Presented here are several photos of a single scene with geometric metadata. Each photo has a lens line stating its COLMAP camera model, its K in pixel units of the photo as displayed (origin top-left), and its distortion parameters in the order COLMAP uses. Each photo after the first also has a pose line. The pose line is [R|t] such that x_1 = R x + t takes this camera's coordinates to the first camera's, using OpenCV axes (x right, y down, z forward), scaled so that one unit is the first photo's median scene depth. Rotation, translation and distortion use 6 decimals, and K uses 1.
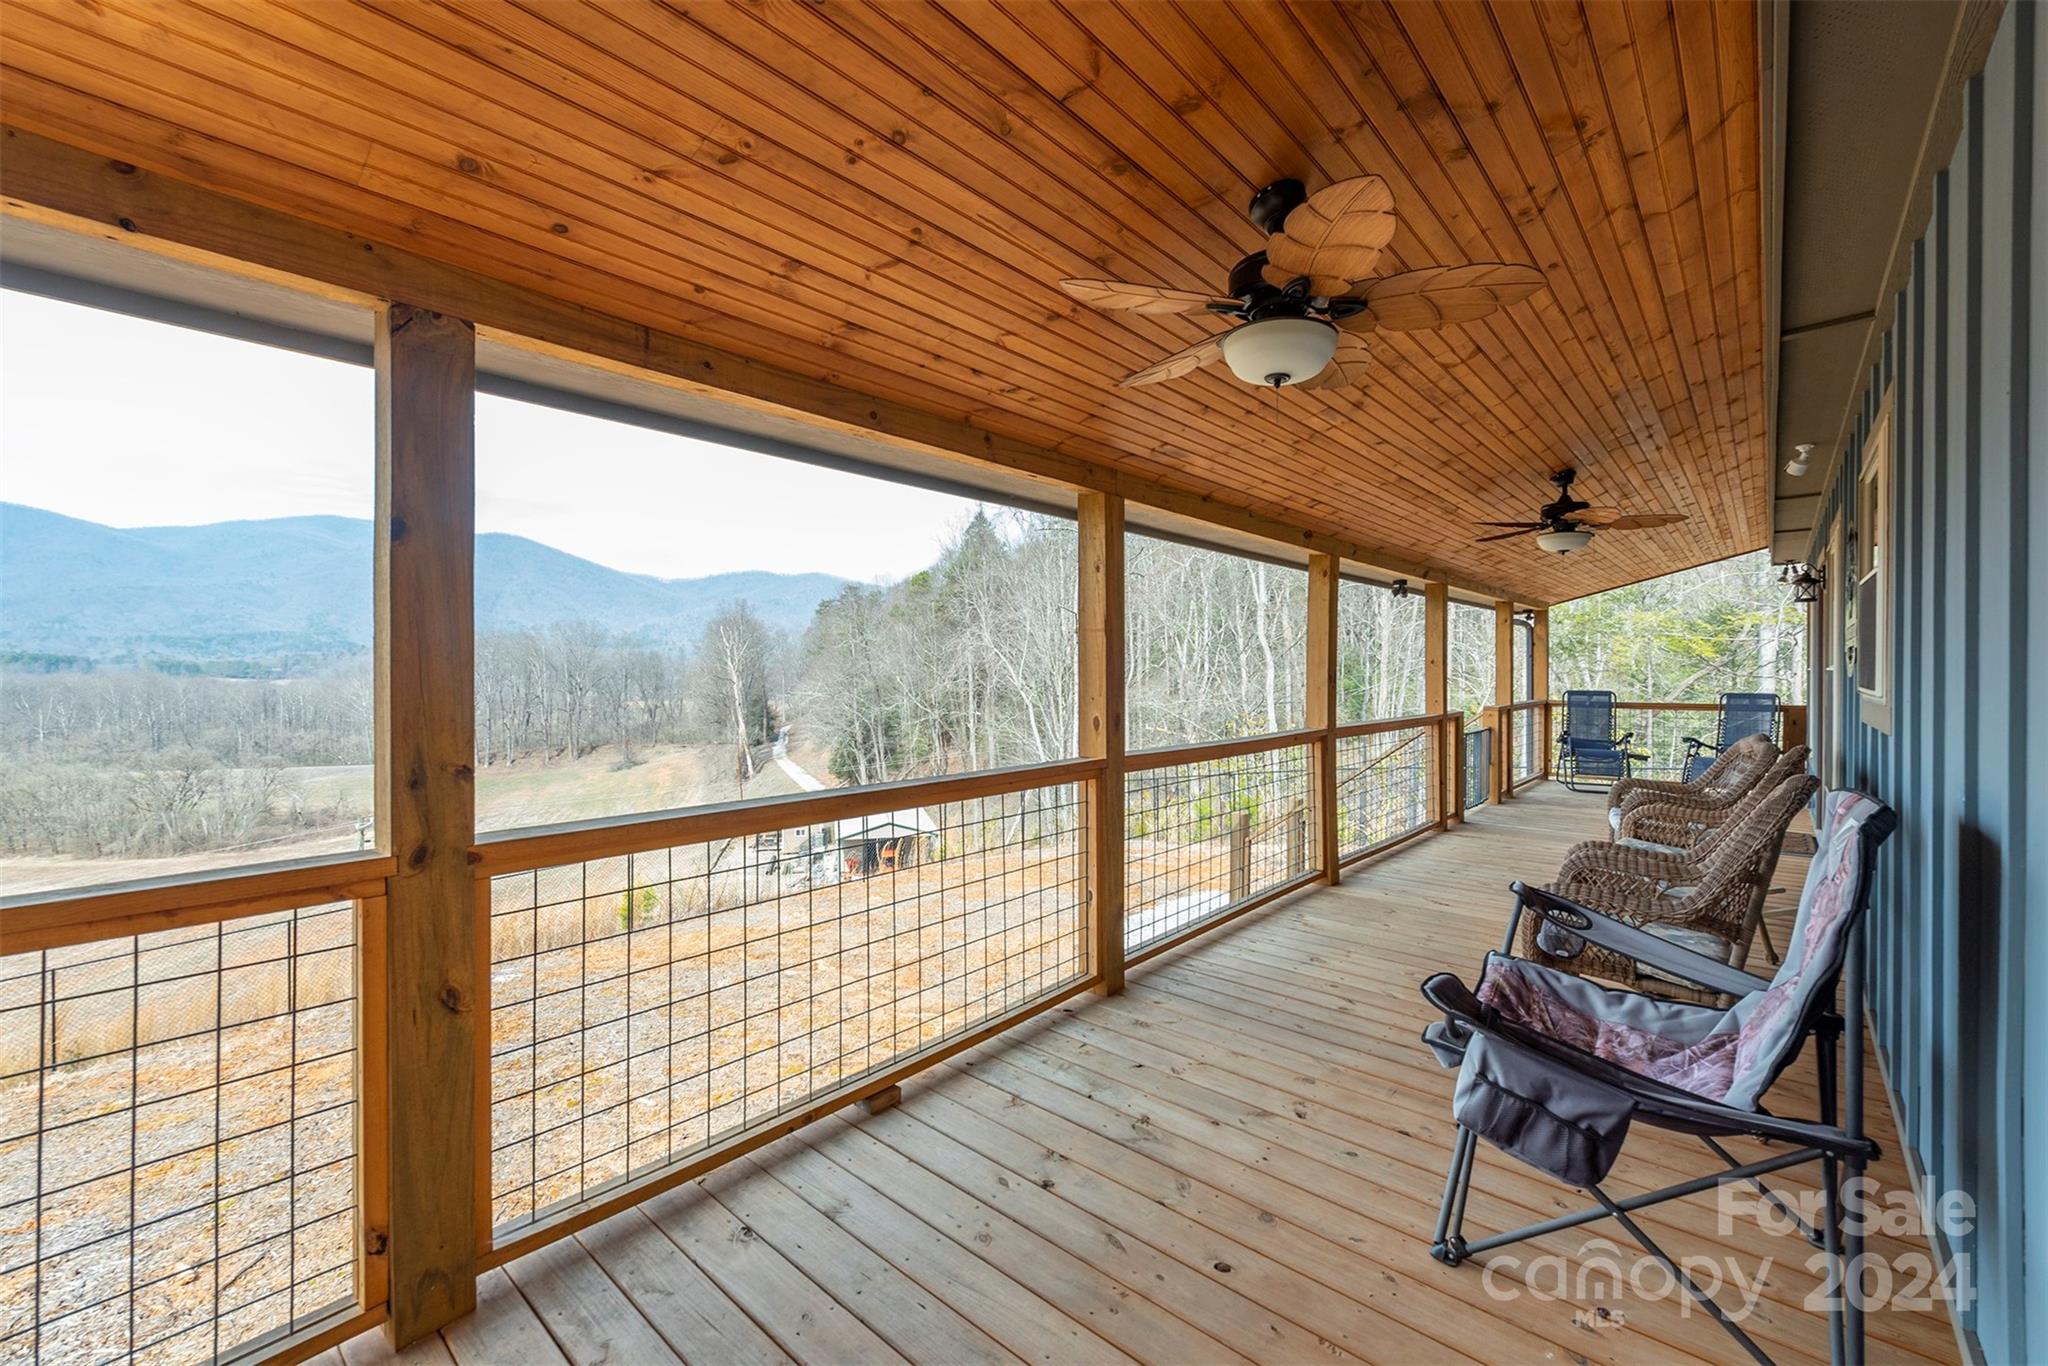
lens RADIAL K [[848.0, 0, 1010.2], [0, 848.0, 673.8], [0, 0, 1]] dist [0.011964, -0.000317]
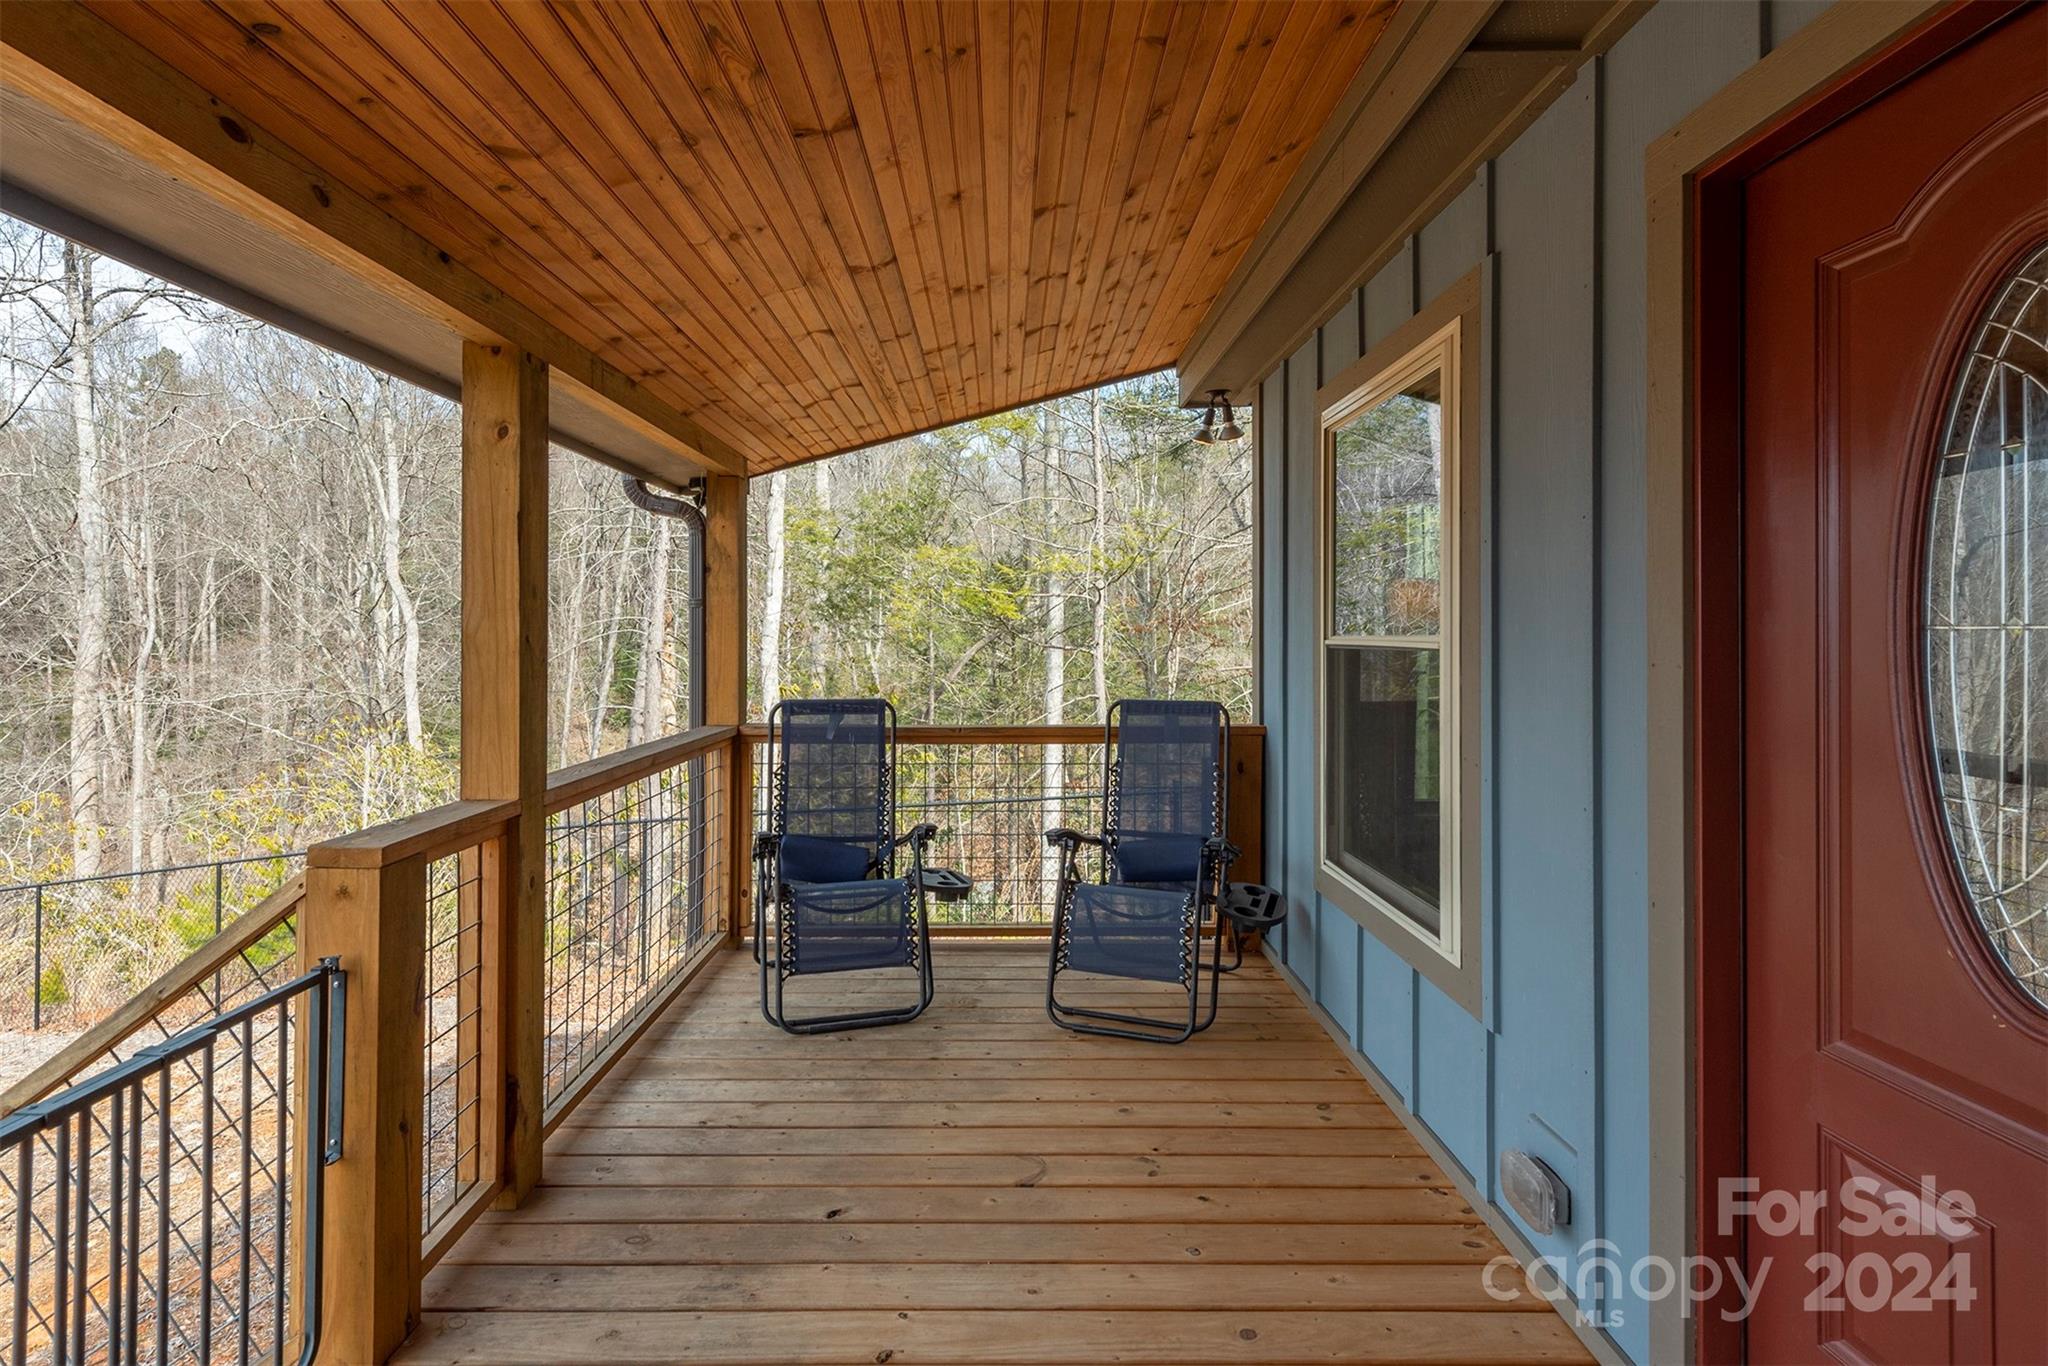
lens RADIAL K [[963.9, 0, 1015.9], [0, 963.9, 636.7], [0, 0, 1]] dist [0.009903, -0.003319]
pose [[0.738014, 0.002840, 0.674779, 0.091613], [0.000964, 0.999986, -0.005264, -0.000792], [-0.674784, 0.004535, 0.738001, 0.128954]]
